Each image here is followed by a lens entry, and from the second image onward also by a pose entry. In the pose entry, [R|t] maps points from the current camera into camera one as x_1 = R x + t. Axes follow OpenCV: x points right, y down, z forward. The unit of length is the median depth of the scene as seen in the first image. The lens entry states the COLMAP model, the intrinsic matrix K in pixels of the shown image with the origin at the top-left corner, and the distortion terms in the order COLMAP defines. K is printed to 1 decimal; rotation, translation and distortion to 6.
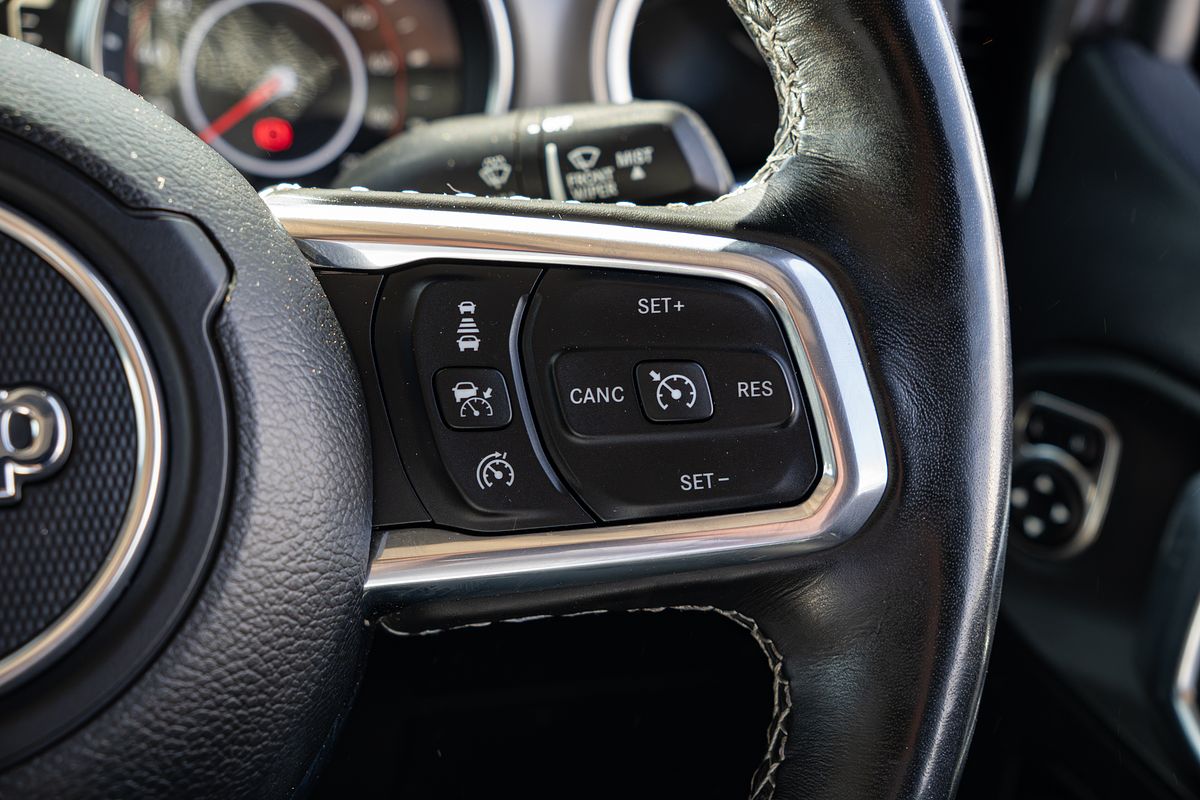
lens RADIAL K [[1778.4, 0, 605.2], [0, 1778.4, 397.4], [0, 0, 1]] dist [0.178108, 0.000000]
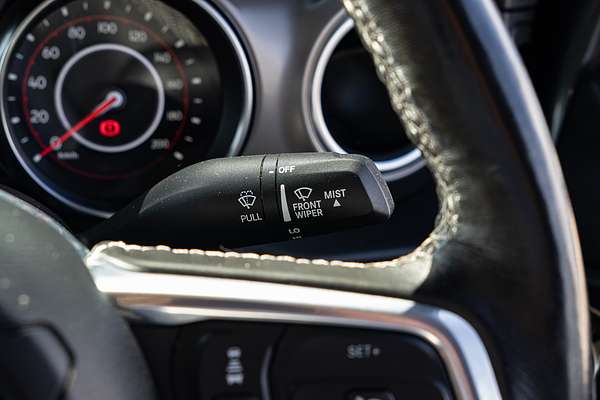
lens RADIAL K [[889.2, 0, 299.5], [0, 889.2, 200.2], [0, 0, 1]] dist [0.178108, 0.000000]
pose [[0.999520, 0.018244, 0.025031, -0.041248], [-0.019943, 0.997392, 0.069367, -0.216161], [-0.023700, -0.069833, 0.997277, 0.246263]]
